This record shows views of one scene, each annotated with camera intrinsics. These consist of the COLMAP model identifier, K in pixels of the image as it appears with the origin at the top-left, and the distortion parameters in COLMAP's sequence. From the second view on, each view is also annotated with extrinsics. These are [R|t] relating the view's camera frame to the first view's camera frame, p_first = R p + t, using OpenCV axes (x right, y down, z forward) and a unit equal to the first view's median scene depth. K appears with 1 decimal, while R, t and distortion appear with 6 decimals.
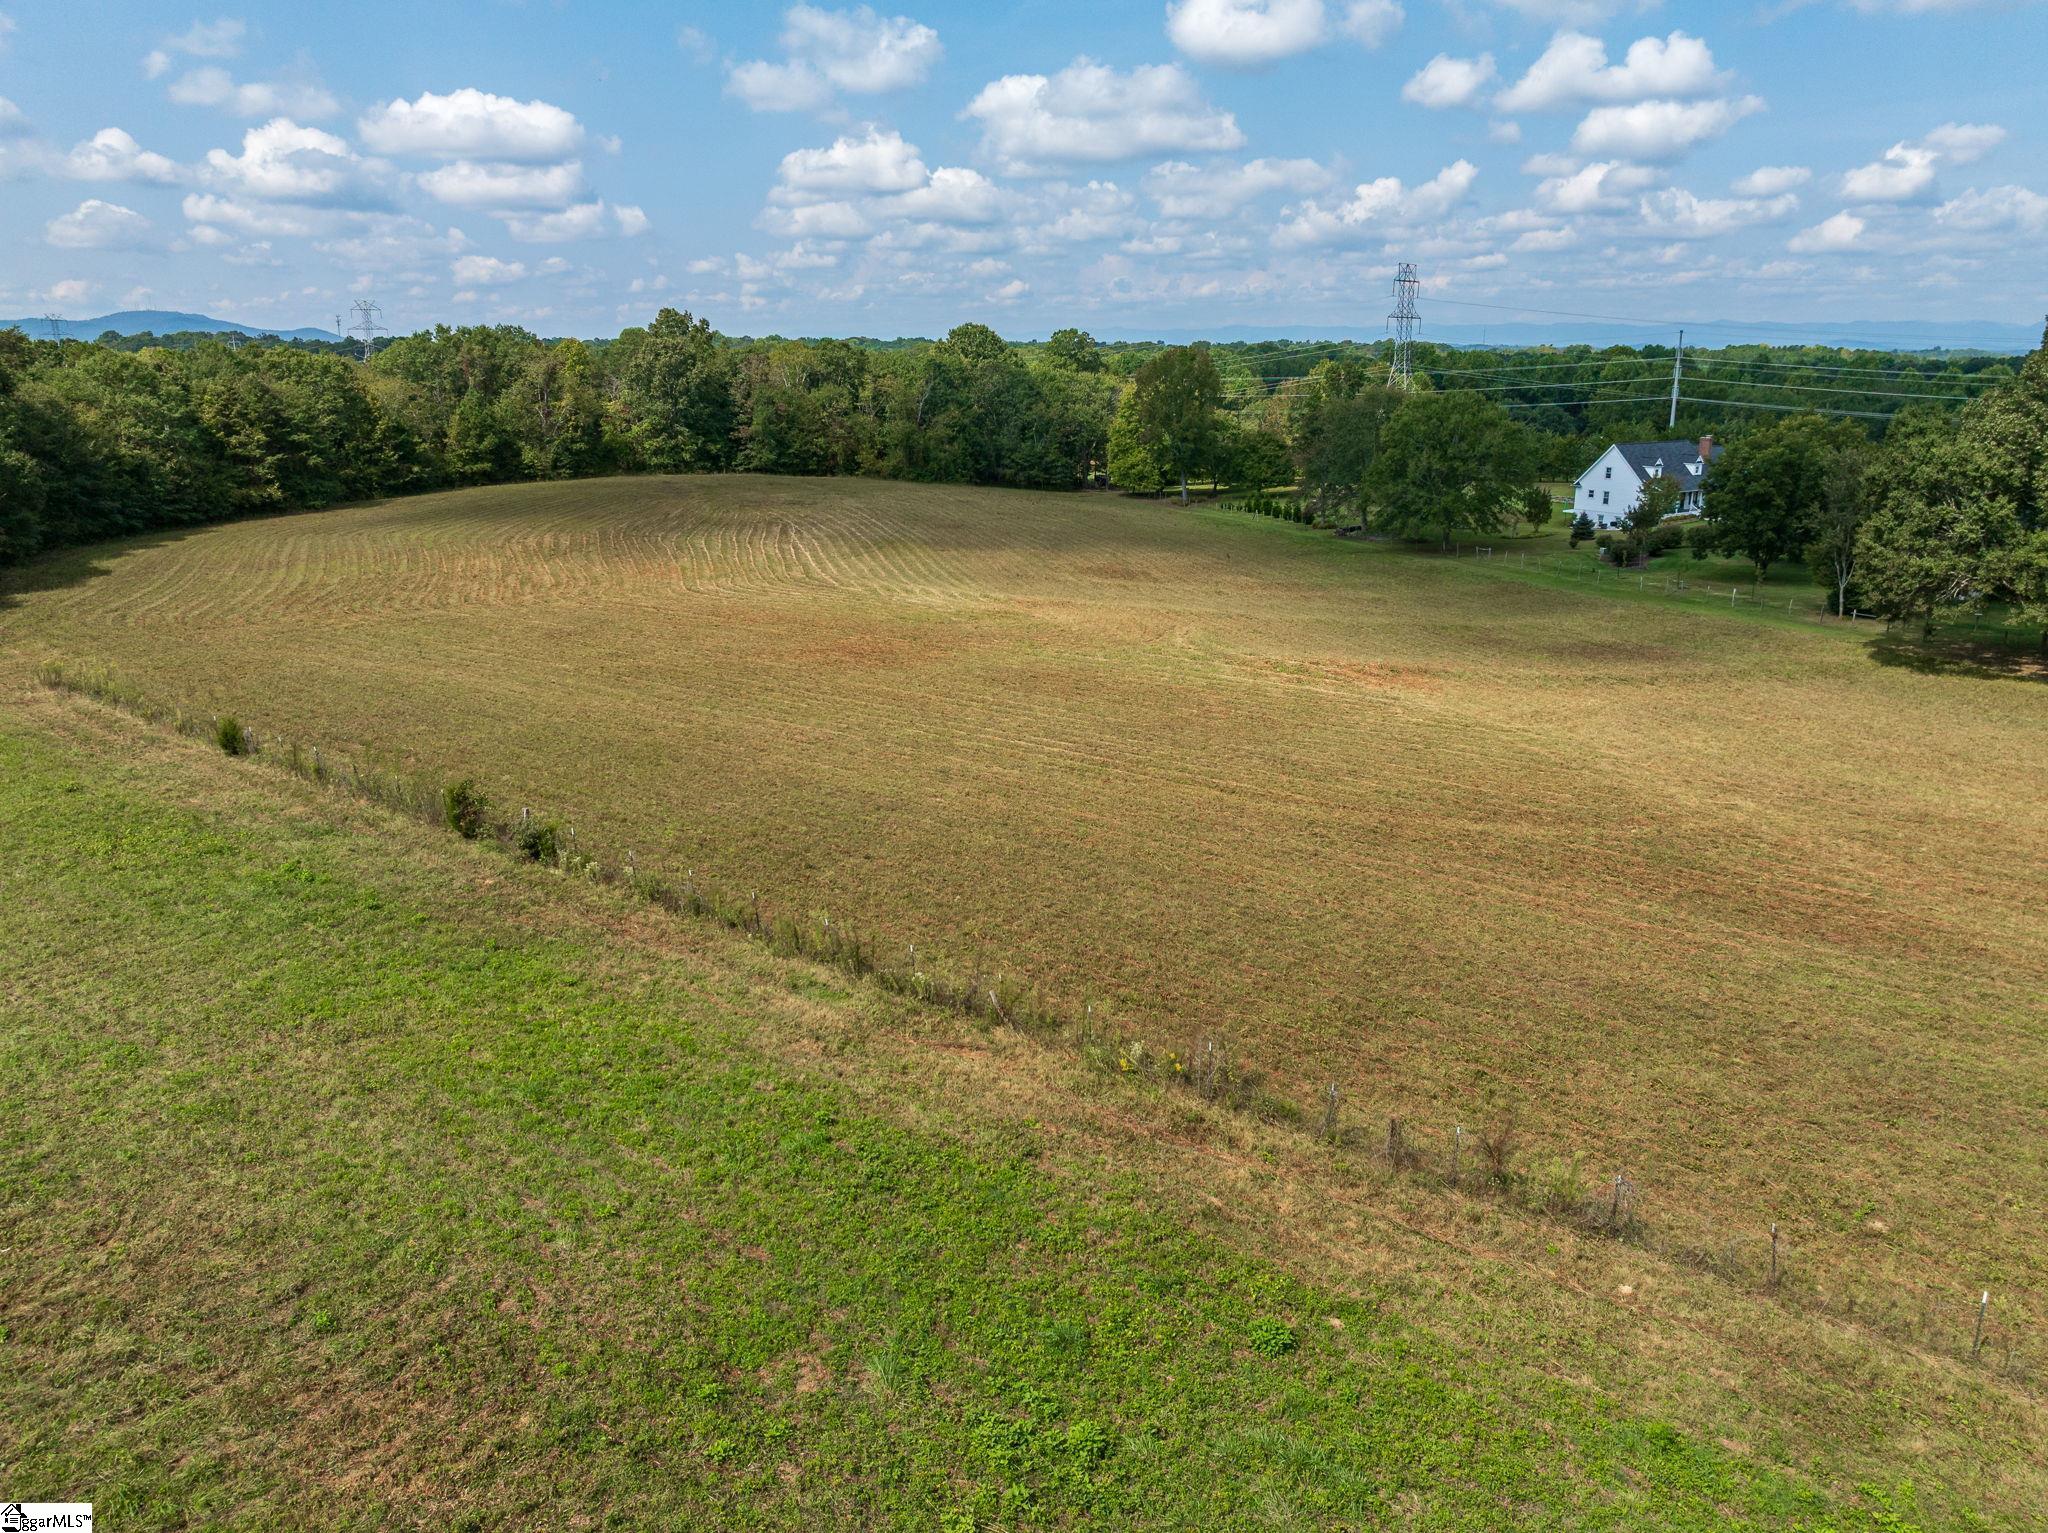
lens RADIAL K [[1434.9, 0, 1033.1], [0, 1434.9, 757.7], [0, 0, 1]] dist [-0.040213, 0.003316]
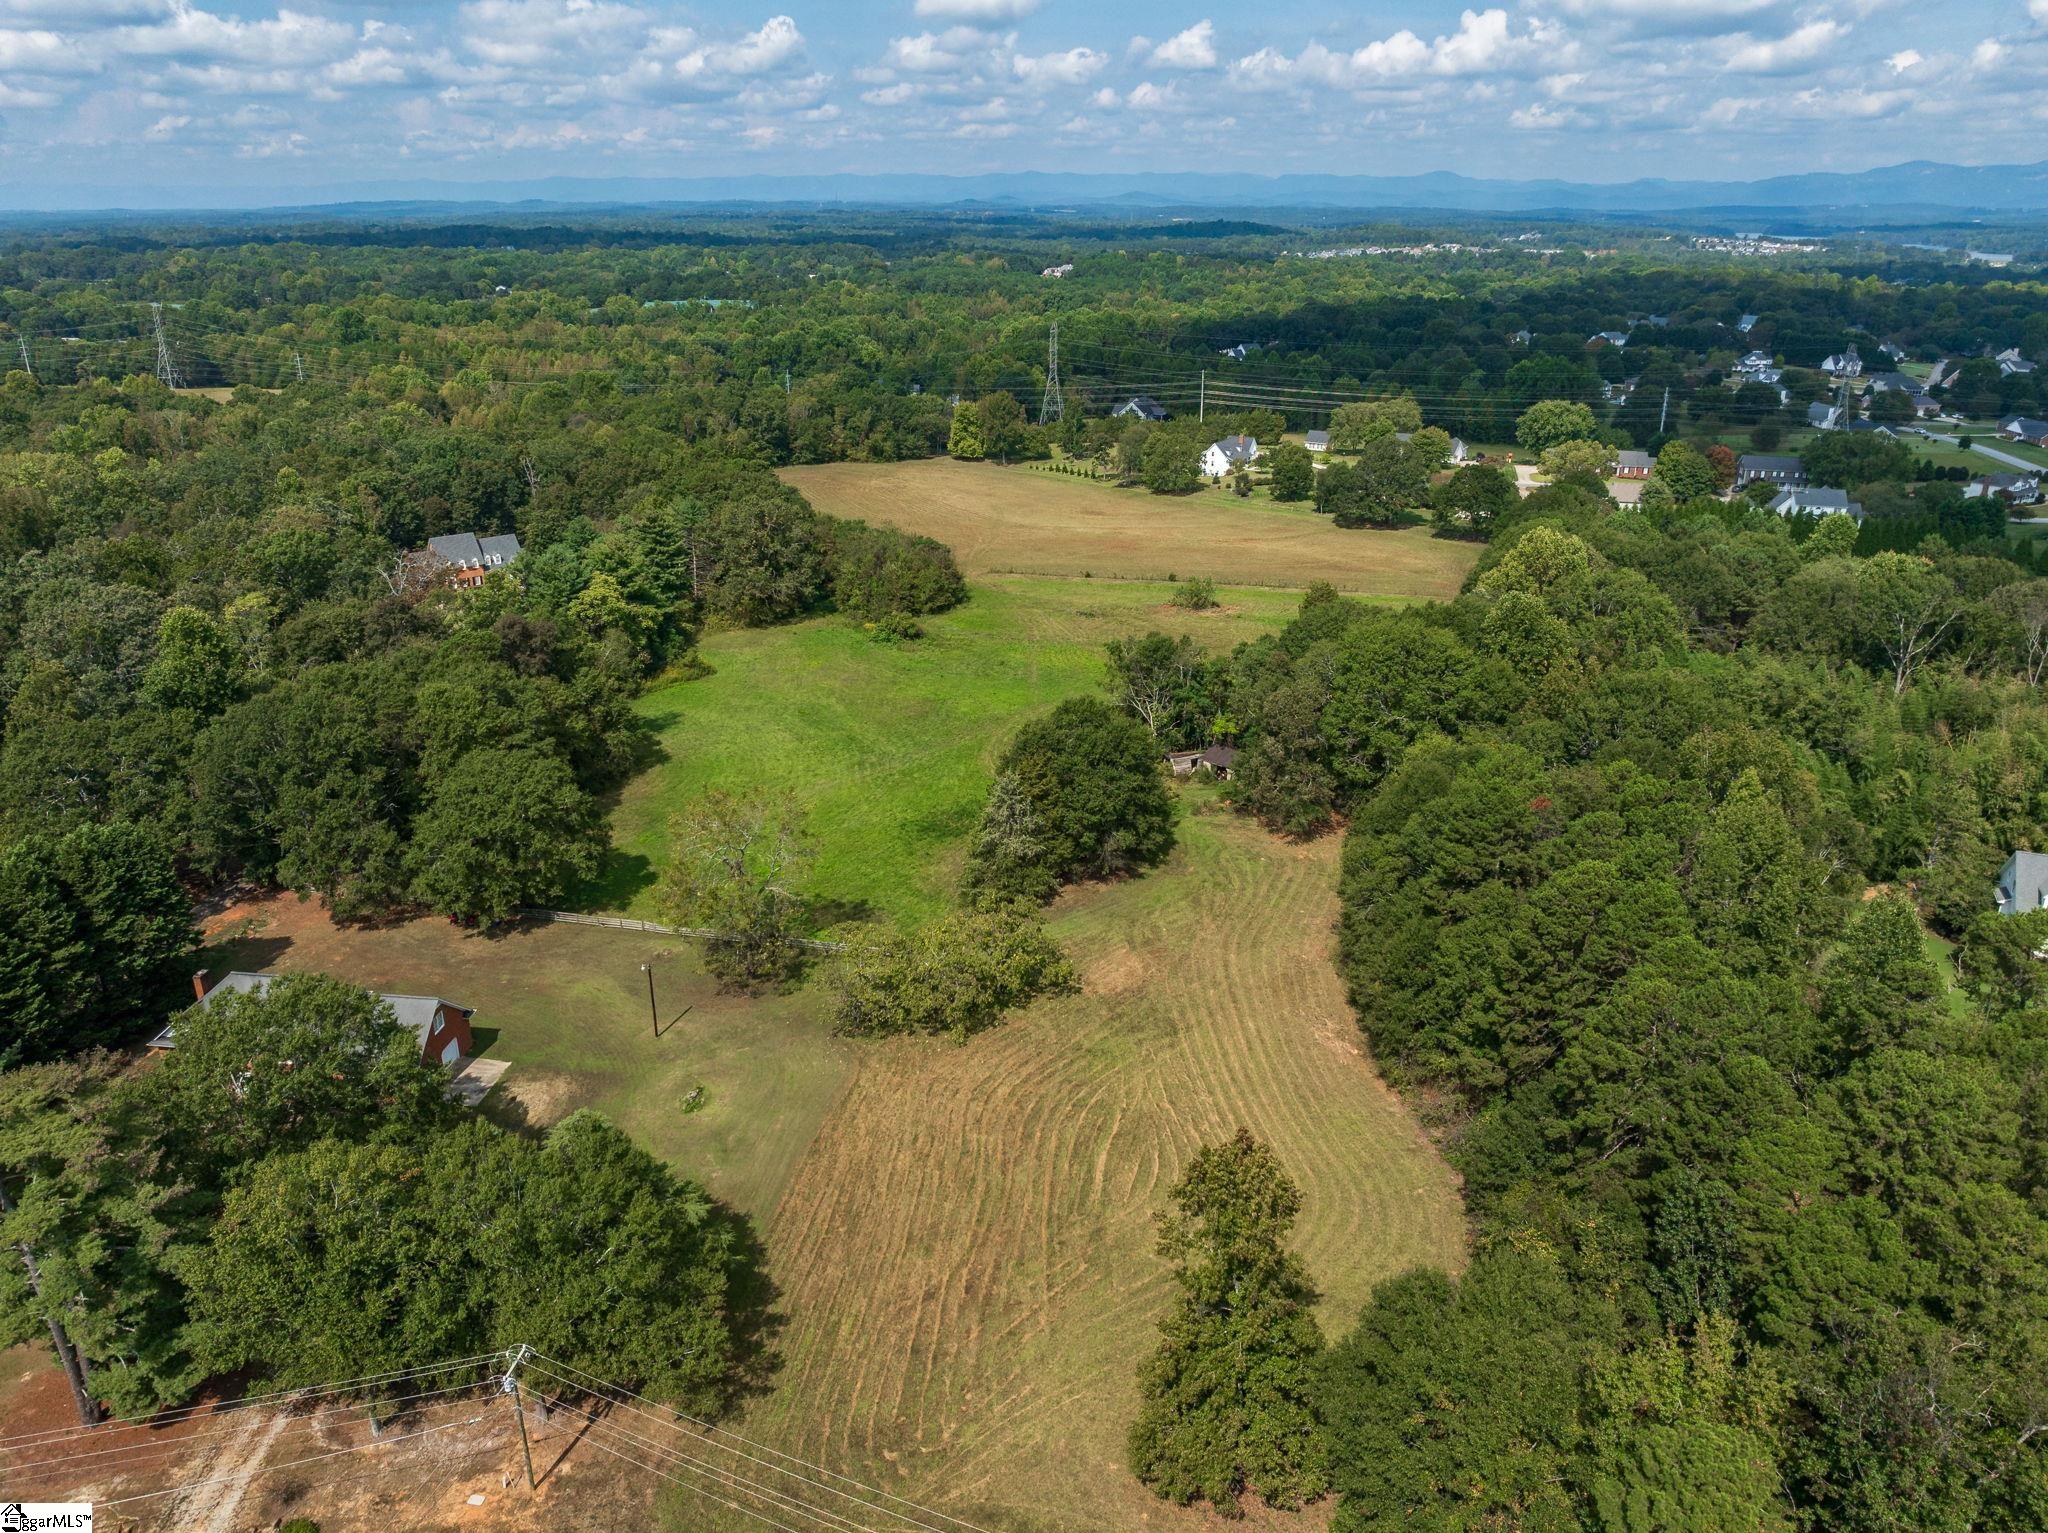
lens RADIAL K [[1434.9, 0, 1033.1], [0, 1434.9, 757.7], [0, 0, 1]] dist [-0.040213, 0.003316]
pose [[0.905946, -0.150937, 0.395575, -0.742487], [0.112846, 0.986580, 0.118004, 0.001477], [-0.408077, -0.062266, 0.910822, -0.939822]]
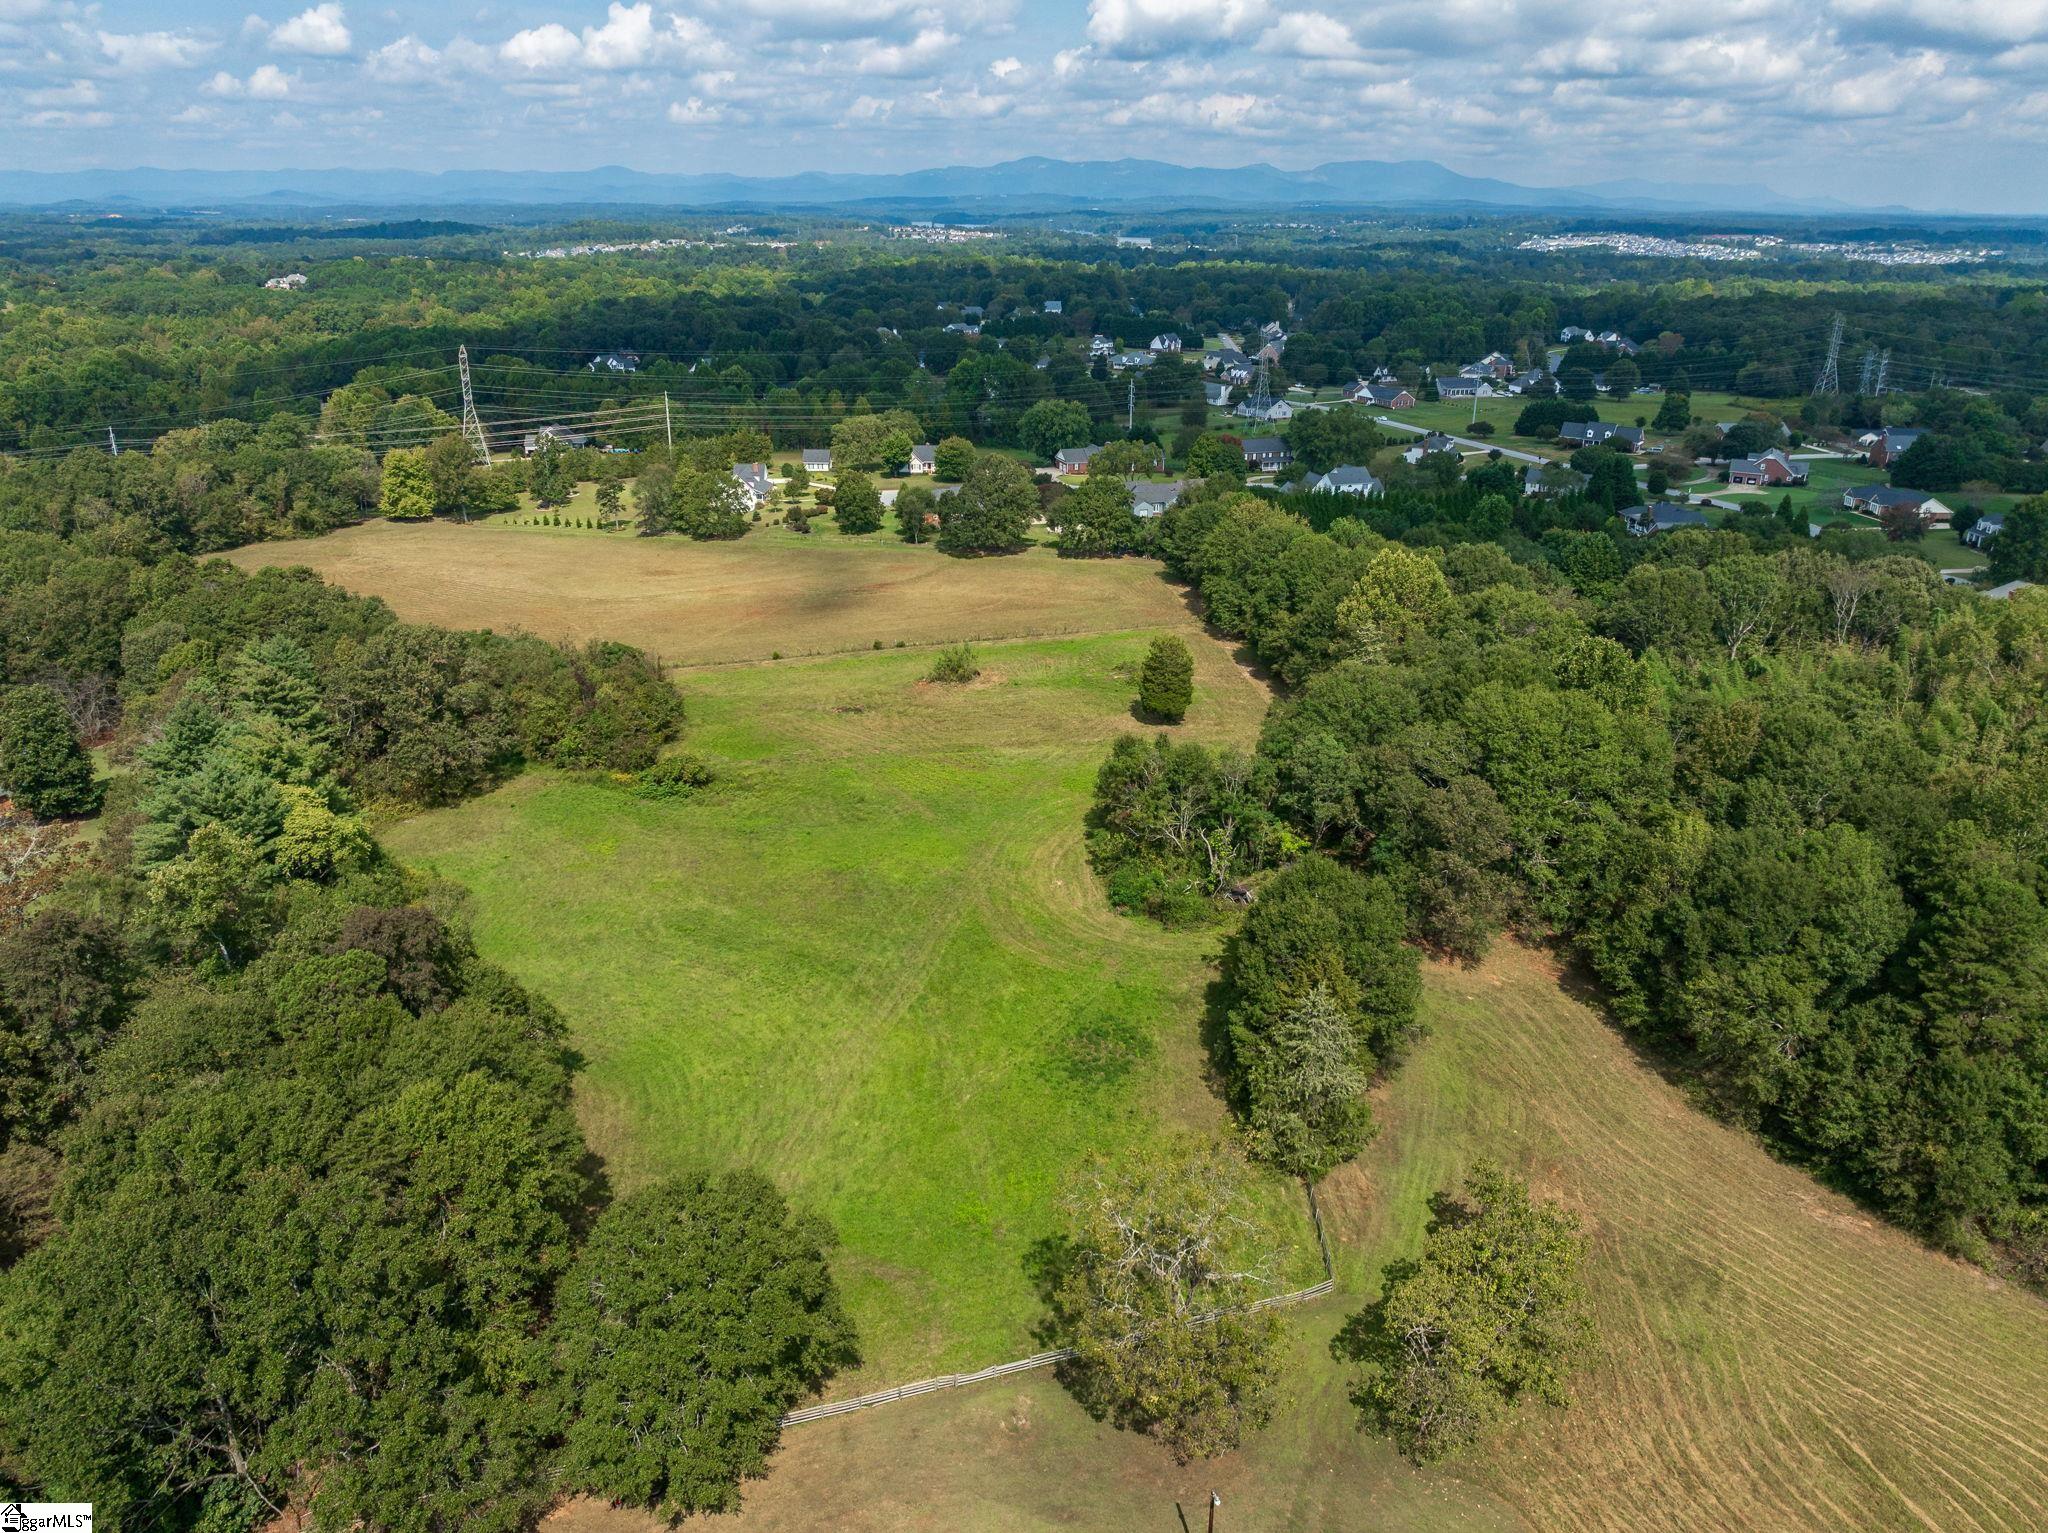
lens RADIAL K [[1434.9, 0, 1033.1], [0, 1434.9, 757.7], [0, 0, 1]] dist [-0.040213, 0.003316]
pose [[0.568095, -0.294777, 0.768359, -0.897884], [0.217818, 0.954210, 0.205031, -0.110796], [-0.793614, 0.050886, 0.606289, -0.555896]]
